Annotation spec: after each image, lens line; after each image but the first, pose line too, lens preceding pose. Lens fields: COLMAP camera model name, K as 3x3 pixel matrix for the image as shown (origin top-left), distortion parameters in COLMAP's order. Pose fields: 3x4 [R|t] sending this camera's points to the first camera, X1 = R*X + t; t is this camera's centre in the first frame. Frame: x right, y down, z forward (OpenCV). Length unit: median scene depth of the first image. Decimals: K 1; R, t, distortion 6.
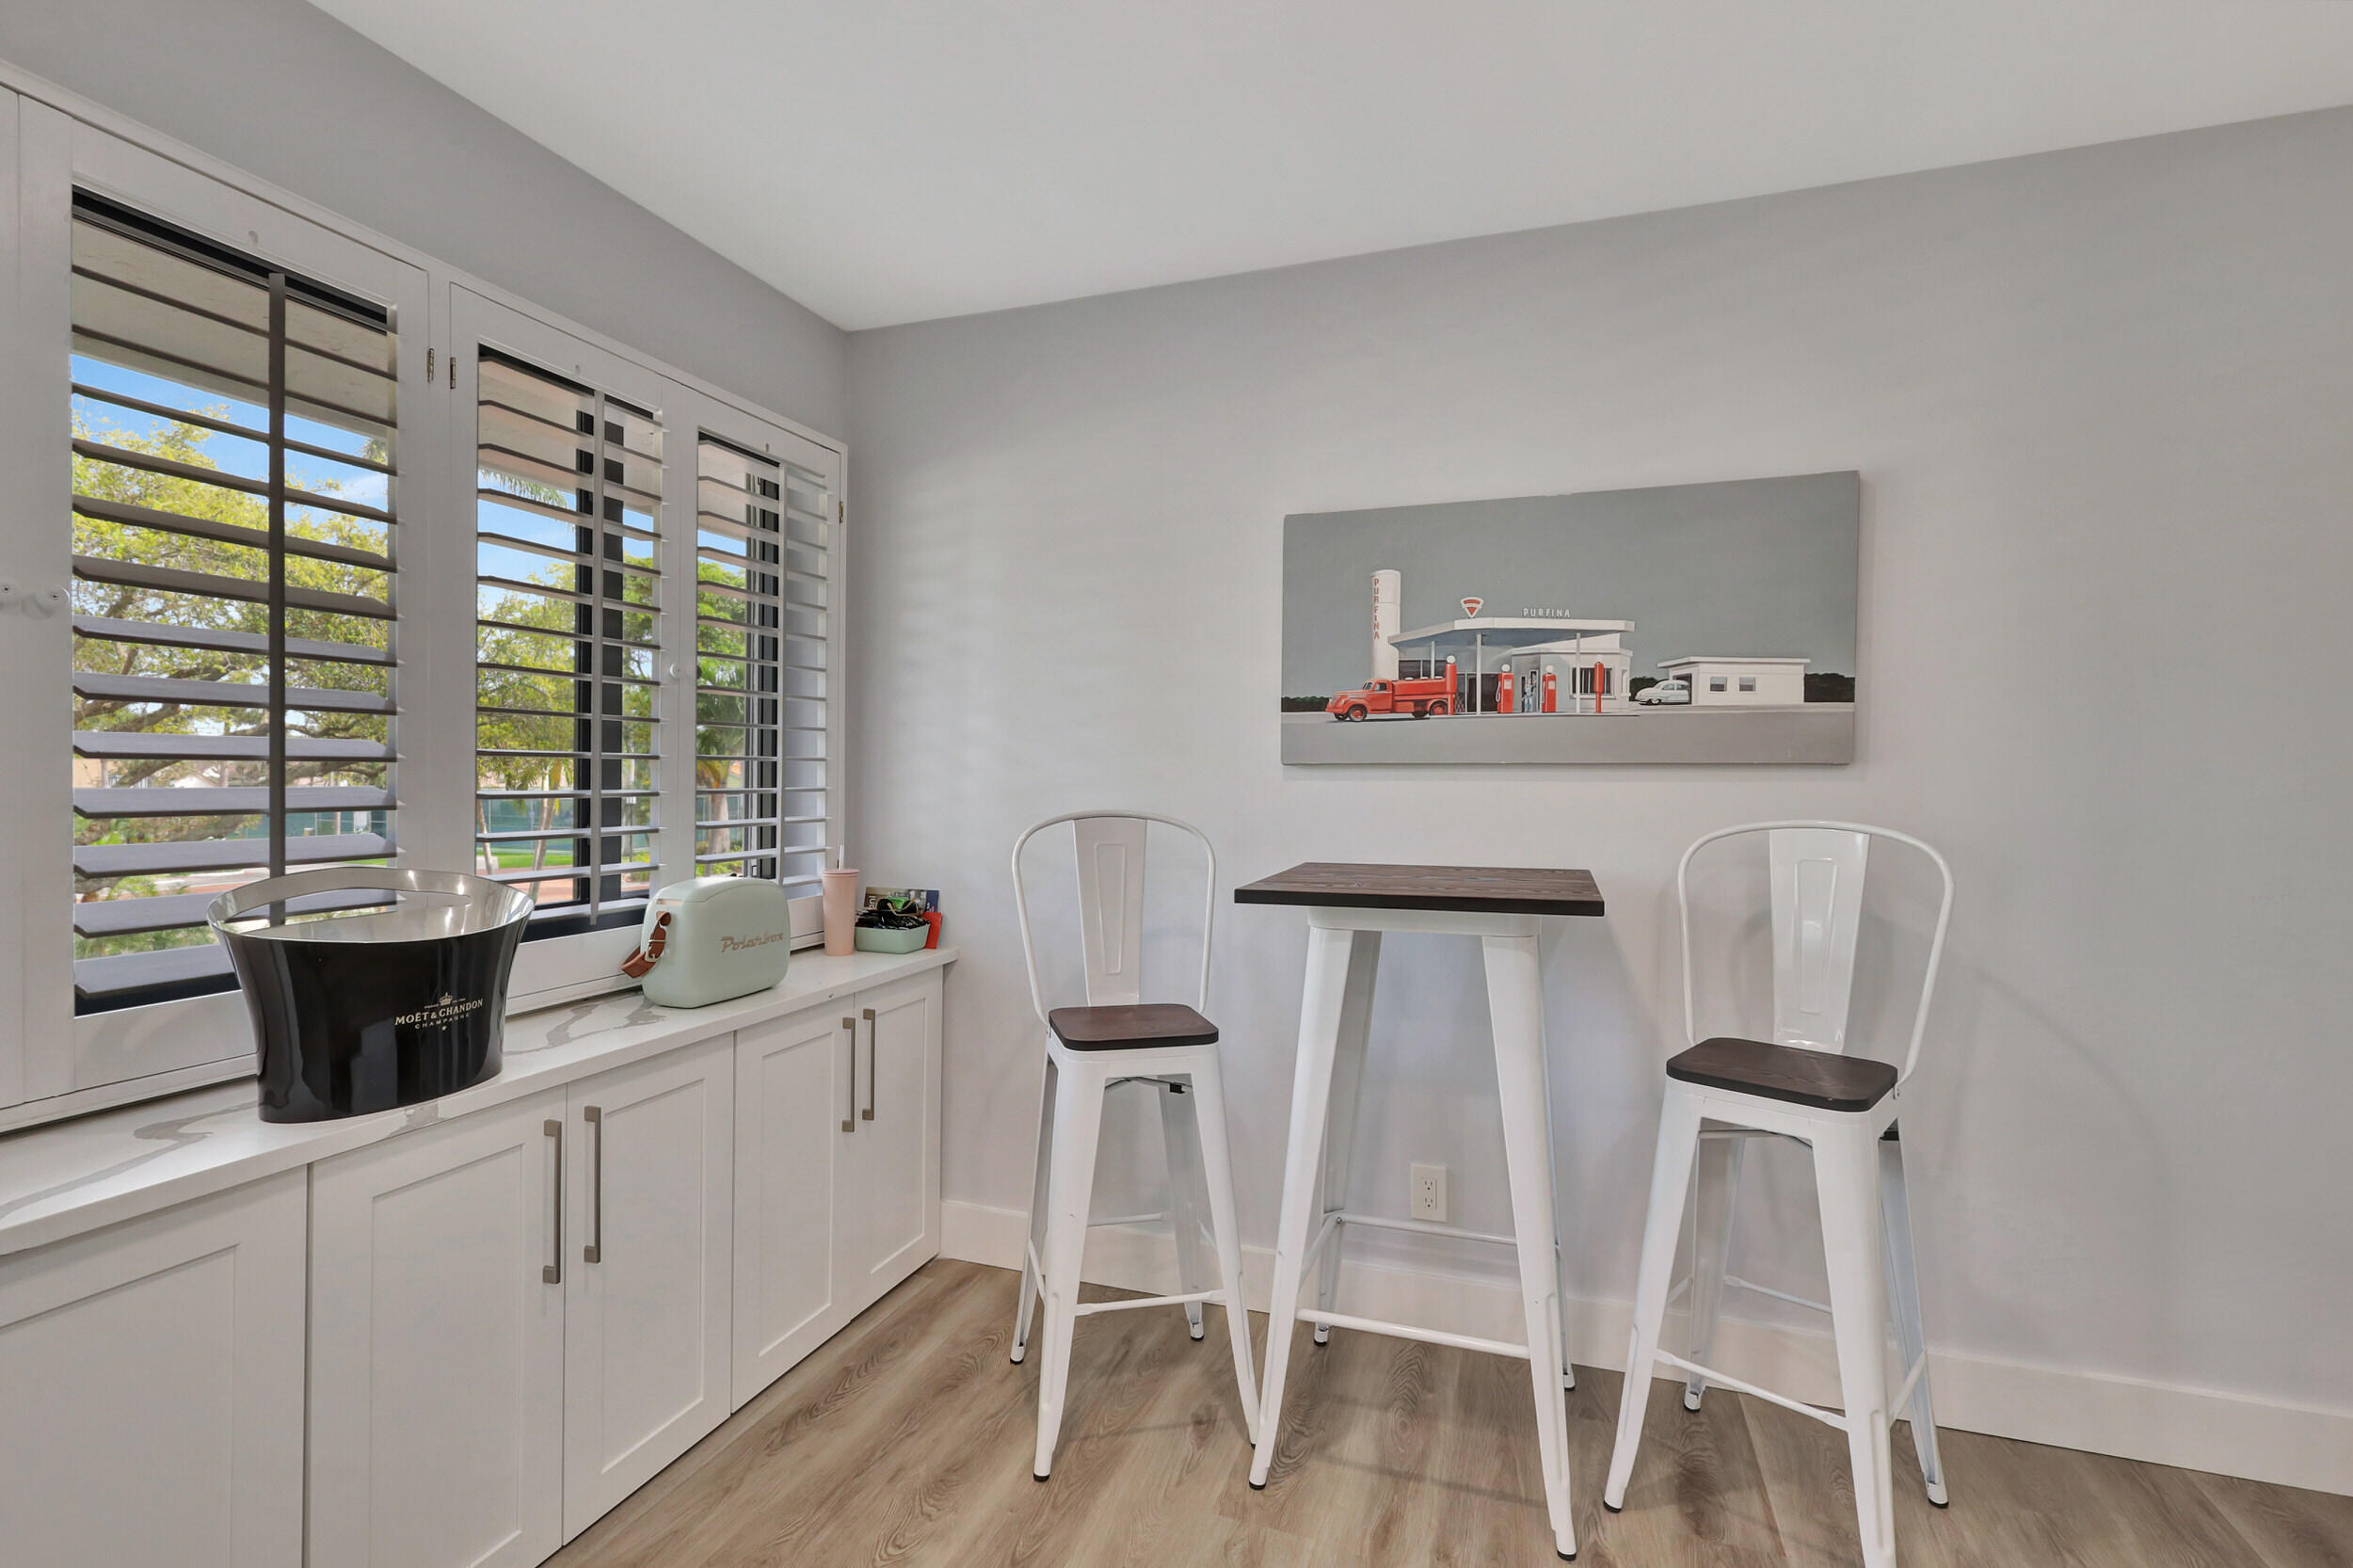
lens RADIAL K [[1102.2, 0, 1179.7], [0, 1102.2, 771.0], [0, 0, 1]] dist [0.001920, -0.000772]
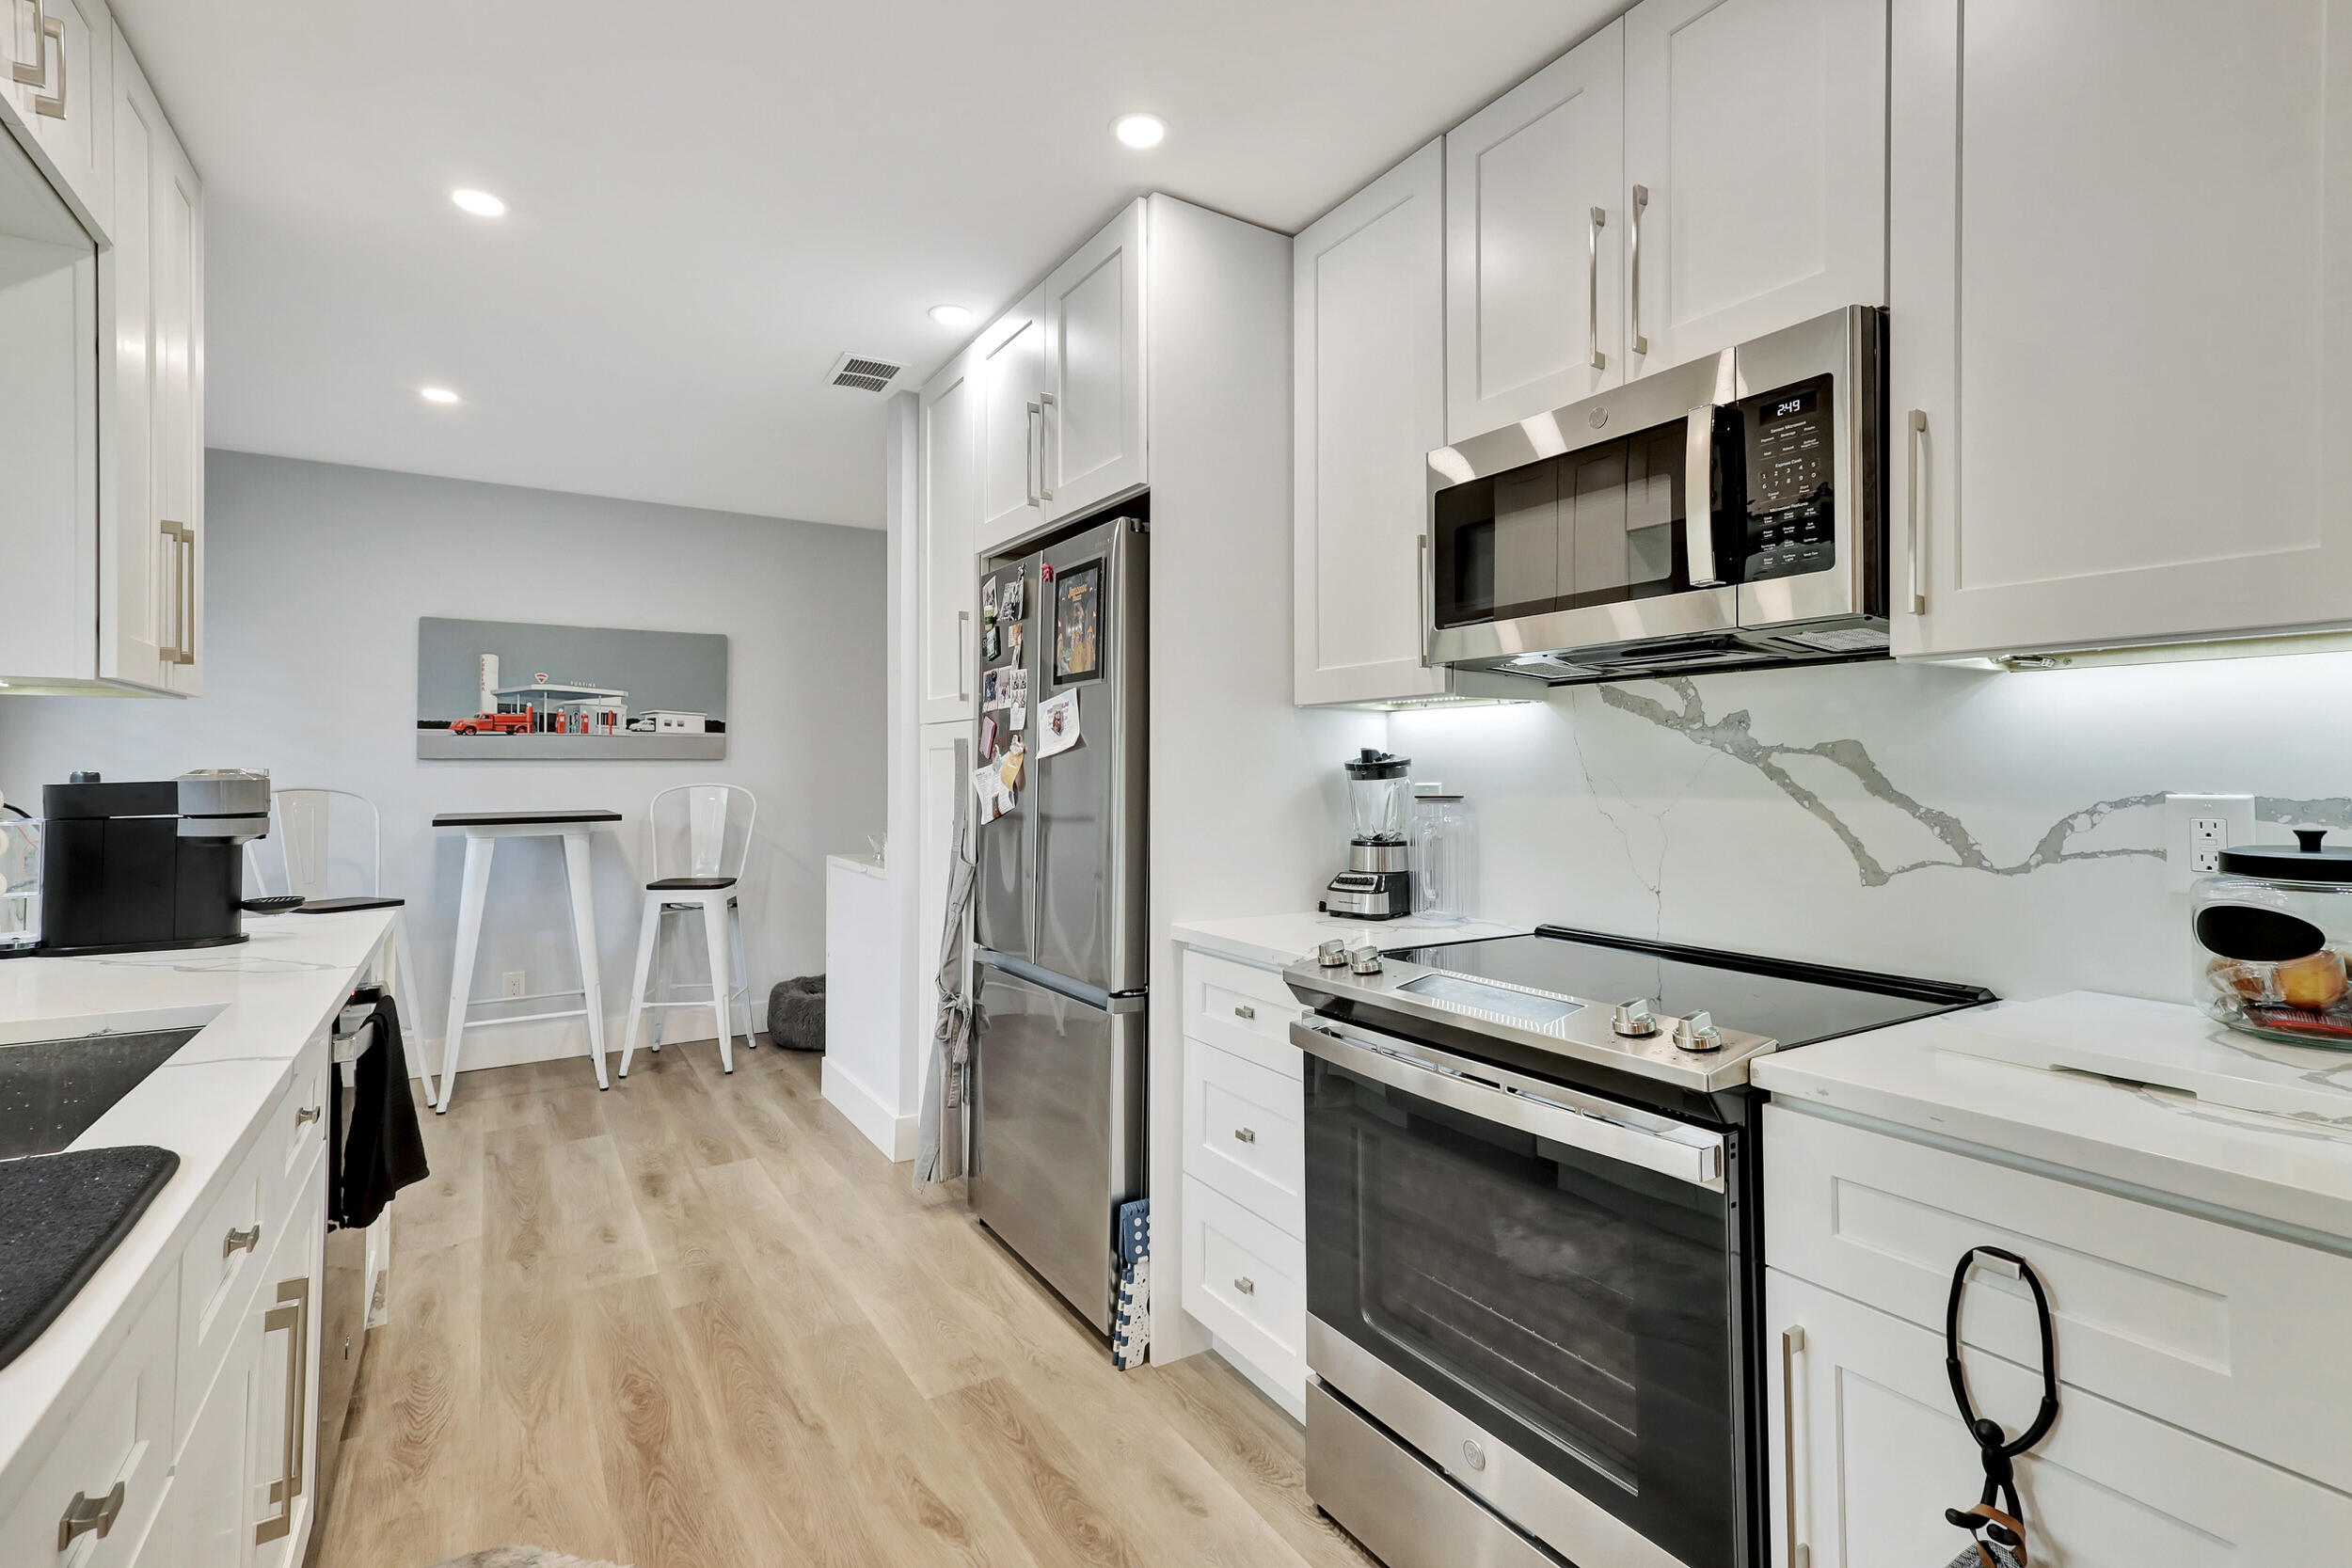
lens RADIAL K [[1101.6, 0, 1206.0], [0, 1101.6, 752.7], [0, 0, 1]] dist [0.001920, -0.000772]
pose [[0.611069, 0.004950, 0.791562, -0.578124], [0.002857, 0.999960, -0.008459, 0.003037], [-0.791572, 0.007431, 0.611031, -1.158839]]
